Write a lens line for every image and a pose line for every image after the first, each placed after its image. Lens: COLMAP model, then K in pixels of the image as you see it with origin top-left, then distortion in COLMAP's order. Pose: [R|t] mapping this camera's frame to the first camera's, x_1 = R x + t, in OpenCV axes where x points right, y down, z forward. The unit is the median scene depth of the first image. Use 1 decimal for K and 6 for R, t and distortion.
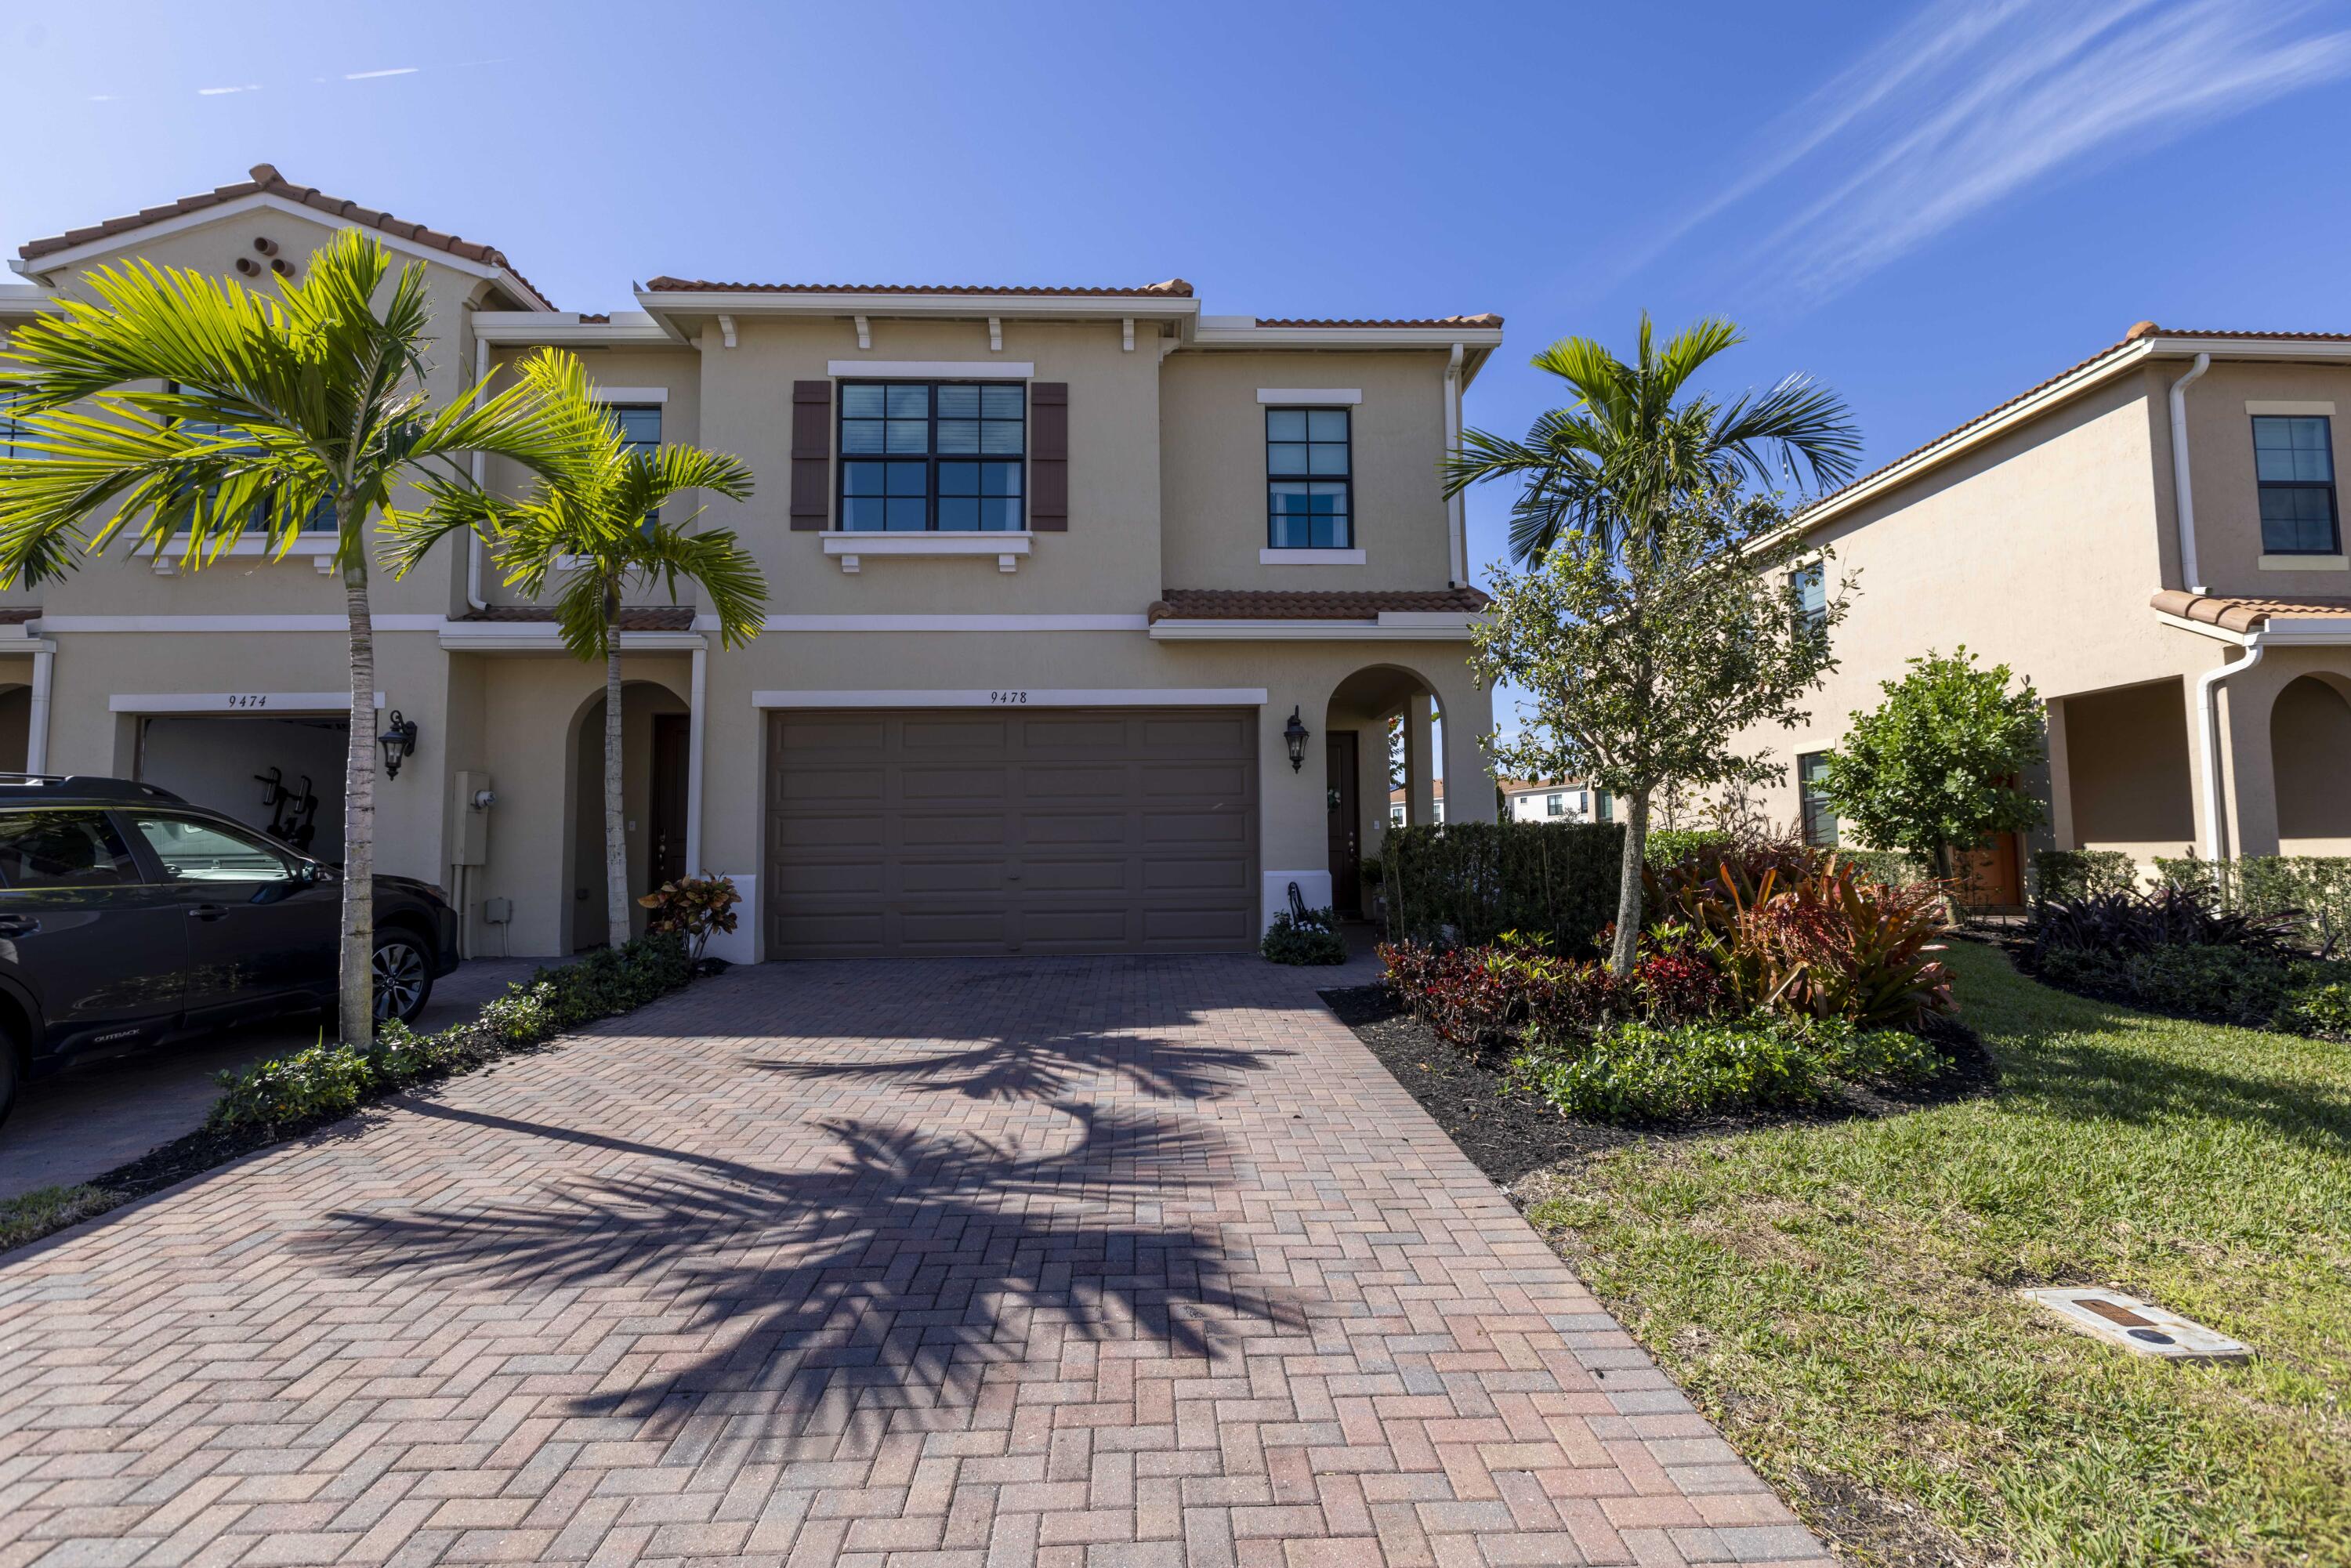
lens RADIAL K [[1108.2, 0, 1174.3], [0, 1108.2, 777.4], [0, 0, 1]] dist [0.001109, -0.000413]
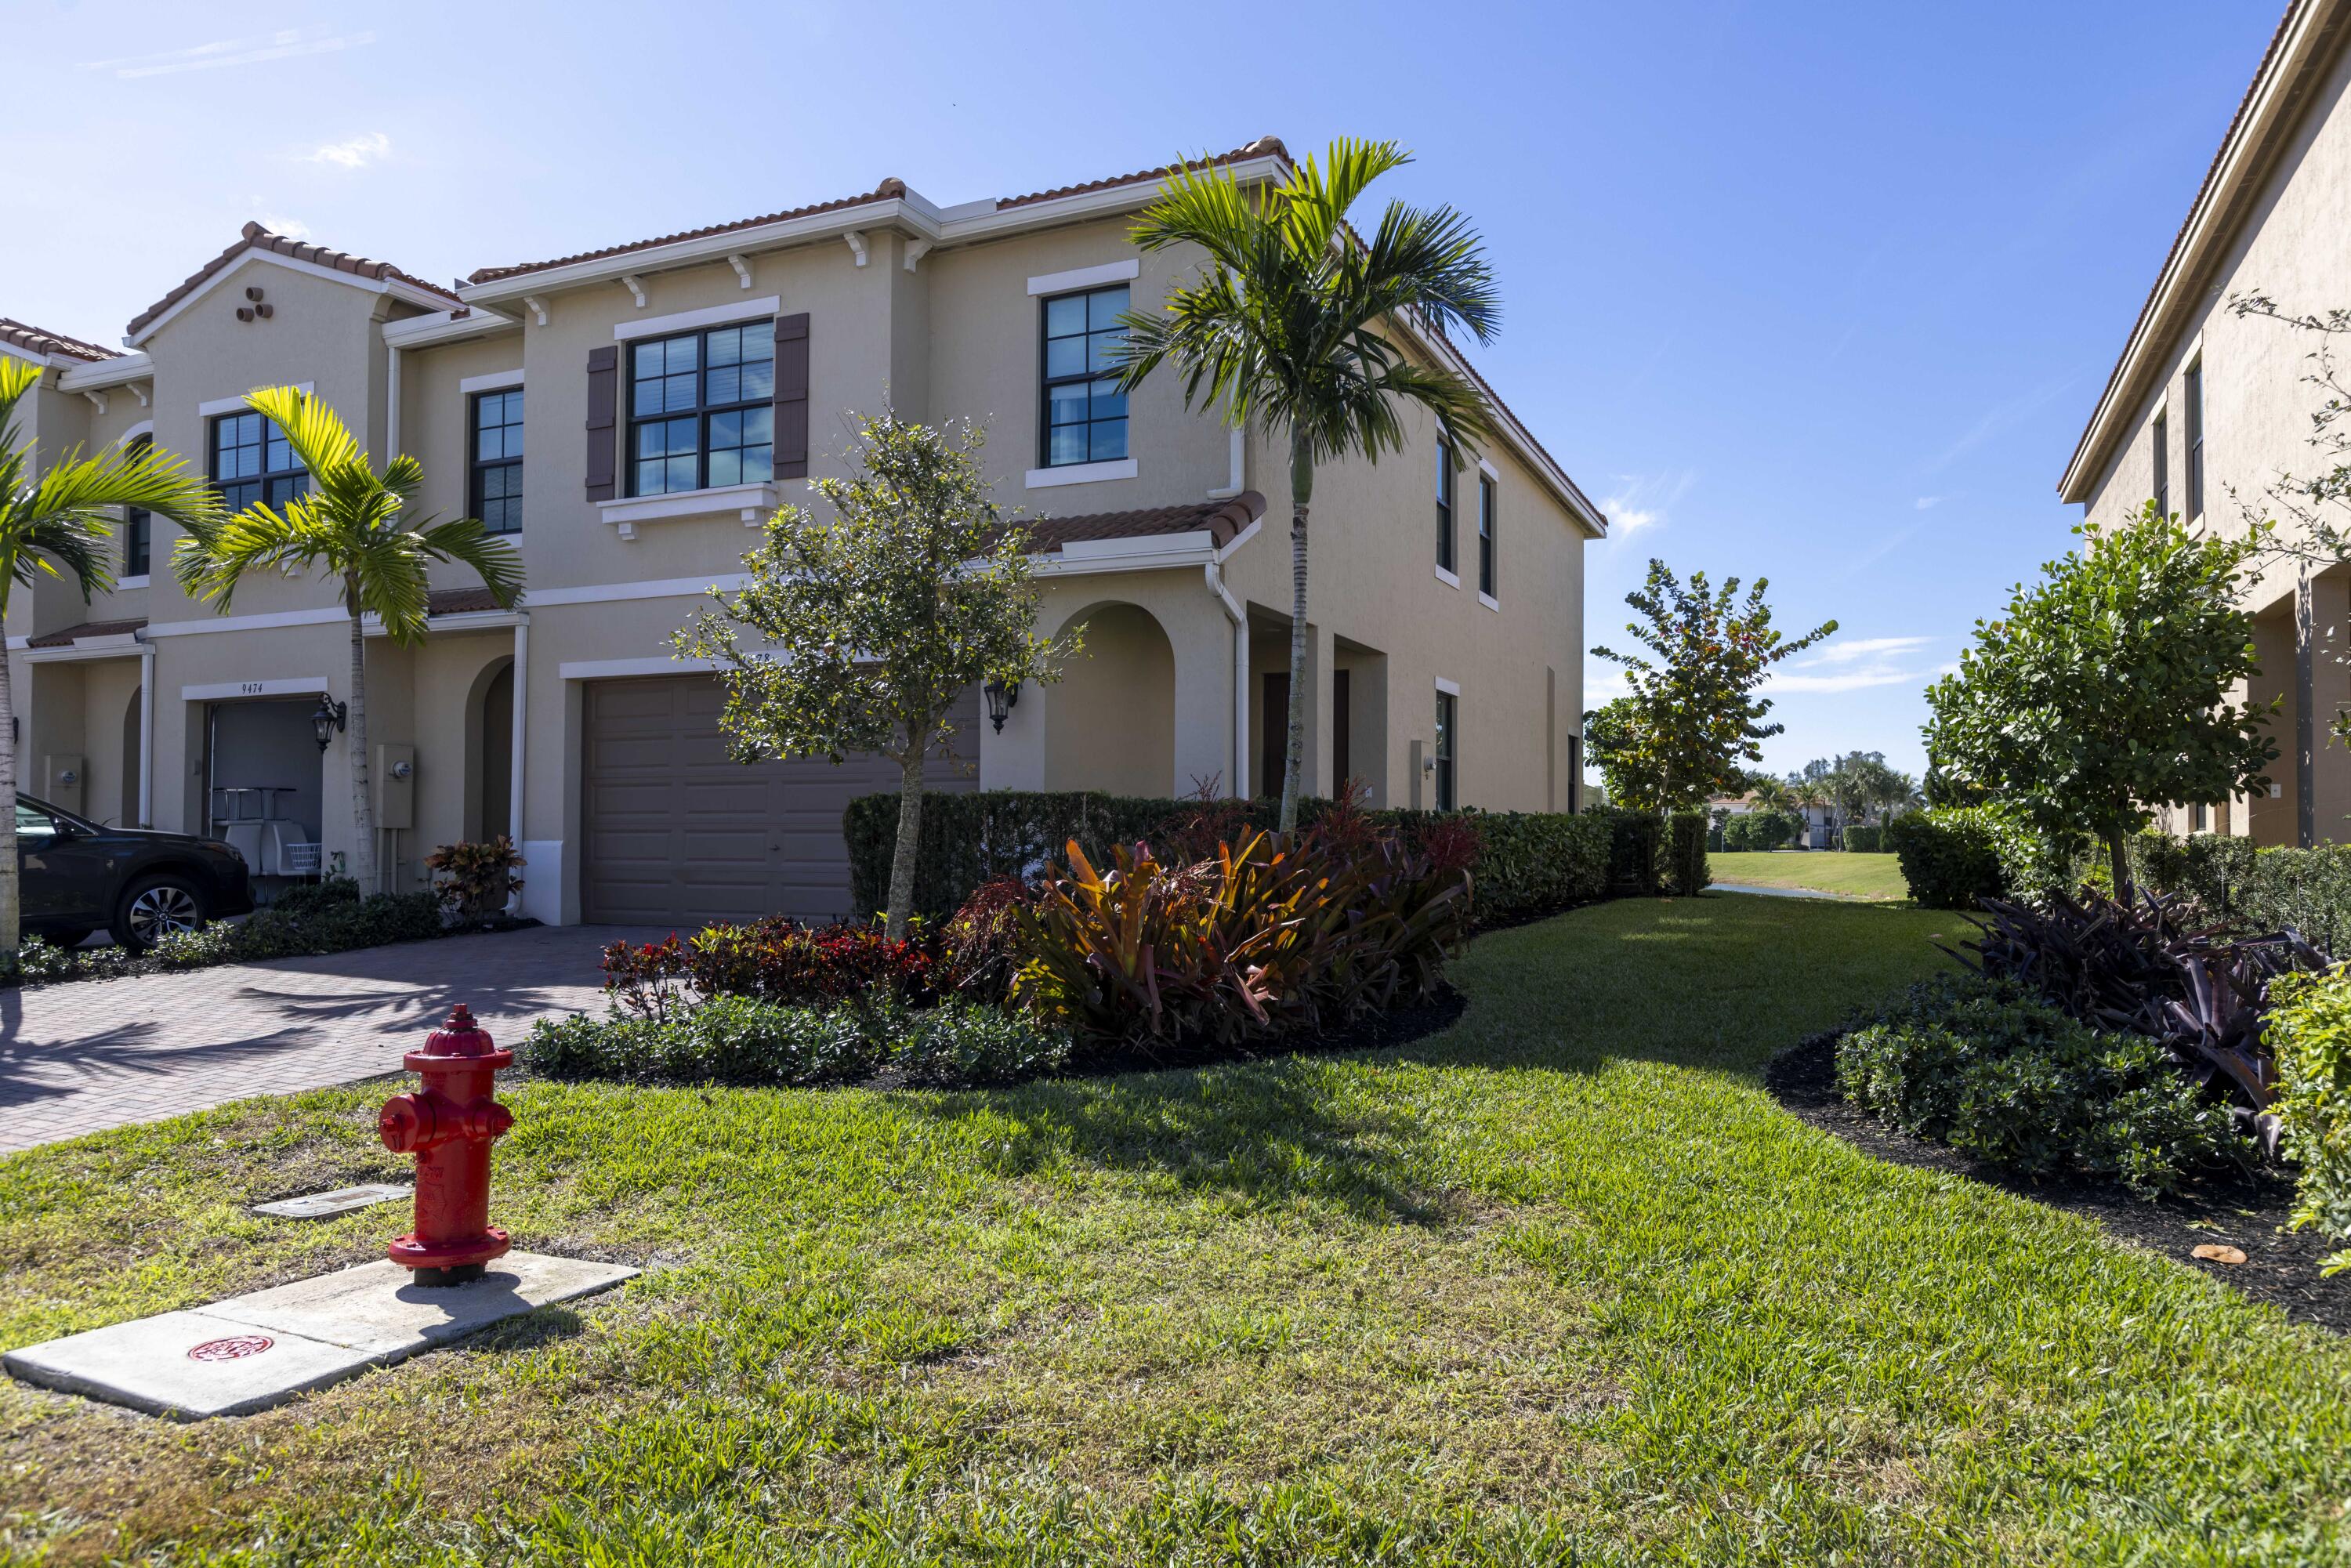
lens RADIAL K [[1518.8, 0, 1177.2], [0, 1518.8, 814.3], [0, 0, 1]] dist [-0.002072, -0.000680]
pose [[0.890781, 0.007414, -0.454372, 0.757258], [0.019370, 0.998339, 0.054265, -0.002649], [0.454019, -0.057139, 0.889158, -0.004562]]
